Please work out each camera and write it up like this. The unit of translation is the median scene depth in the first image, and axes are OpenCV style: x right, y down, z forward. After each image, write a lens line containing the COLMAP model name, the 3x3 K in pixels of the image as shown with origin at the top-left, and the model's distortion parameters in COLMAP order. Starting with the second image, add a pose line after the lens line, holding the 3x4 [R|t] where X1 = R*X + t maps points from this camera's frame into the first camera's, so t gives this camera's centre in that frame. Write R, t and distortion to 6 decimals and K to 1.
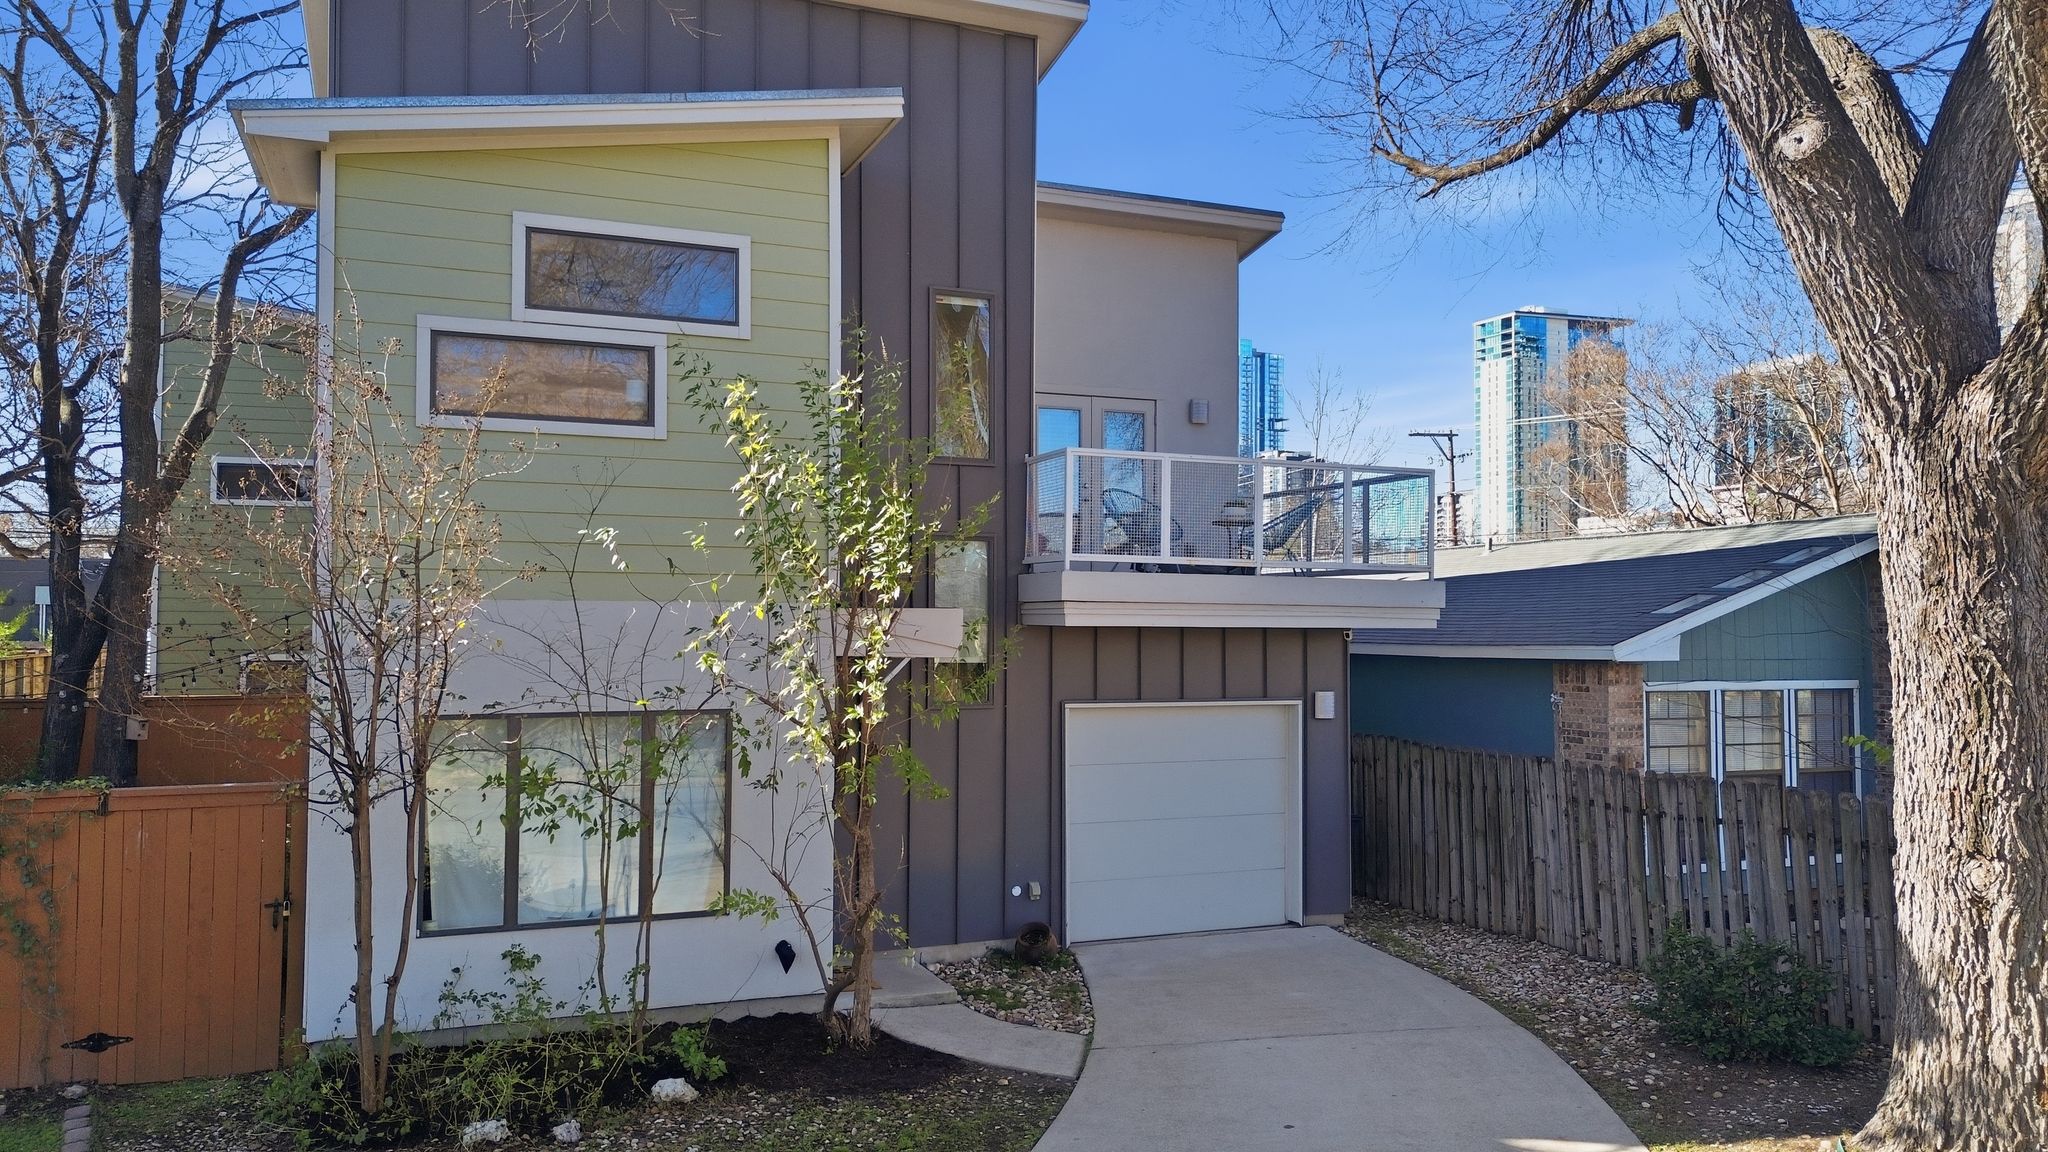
lens RADIAL K [[1456.6, 0, 1011.6], [0, 1456.6, 578.7], [0, 0, 1]] dist [0.046963, -0.001049]
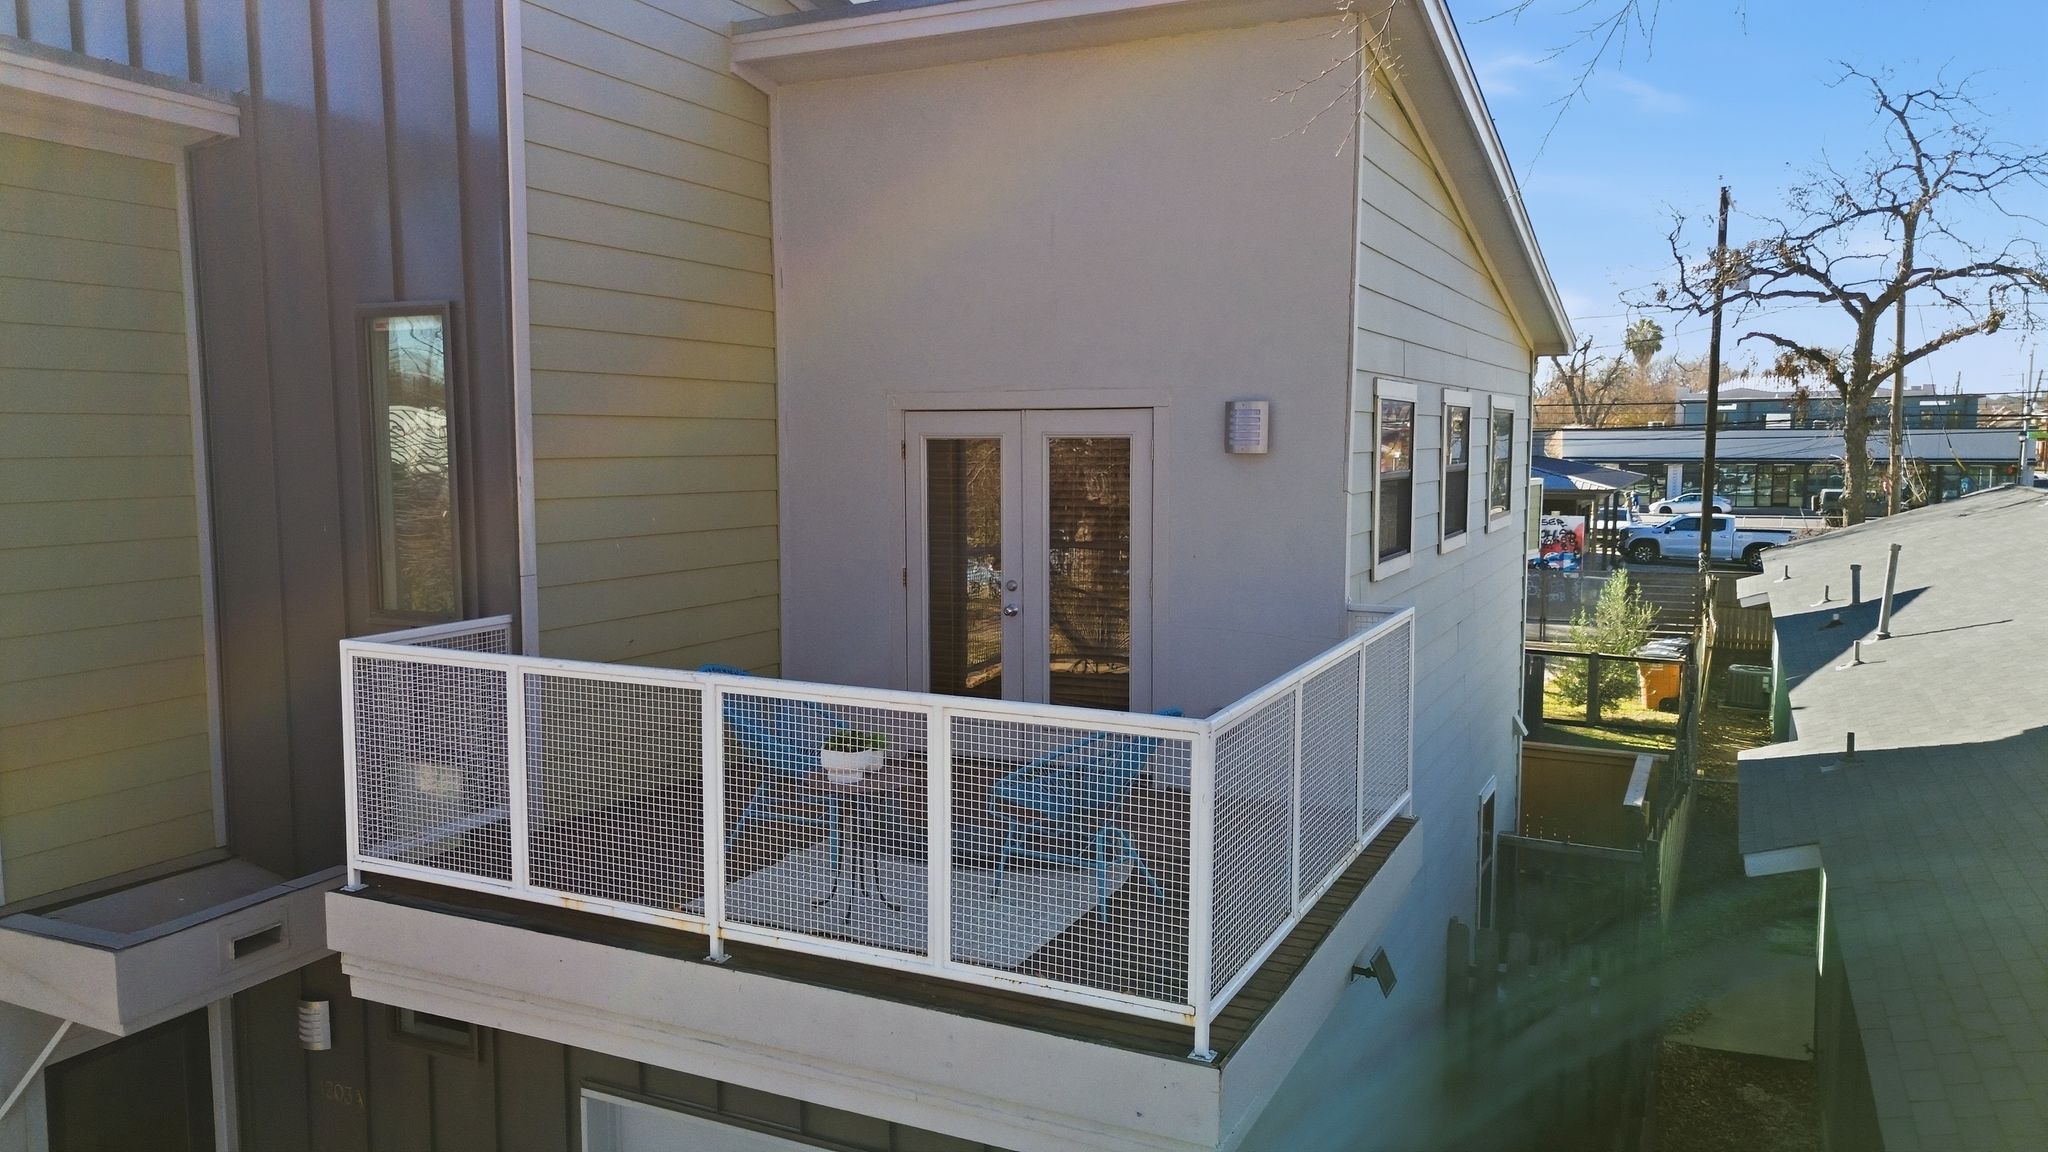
lens RADIAL K [[1456.6, 0, 1011.6], [0, 1456.6, 578.7], [0, 0, 1]] dist [0.046963, -0.001049]
pose [[0.664260, 0.069364, -0.744277, 0.450095], [0.029141, 0.992525, 0.118508, -0.132397], [0.746934, -0.100409, 0.657273, 0.681637]]
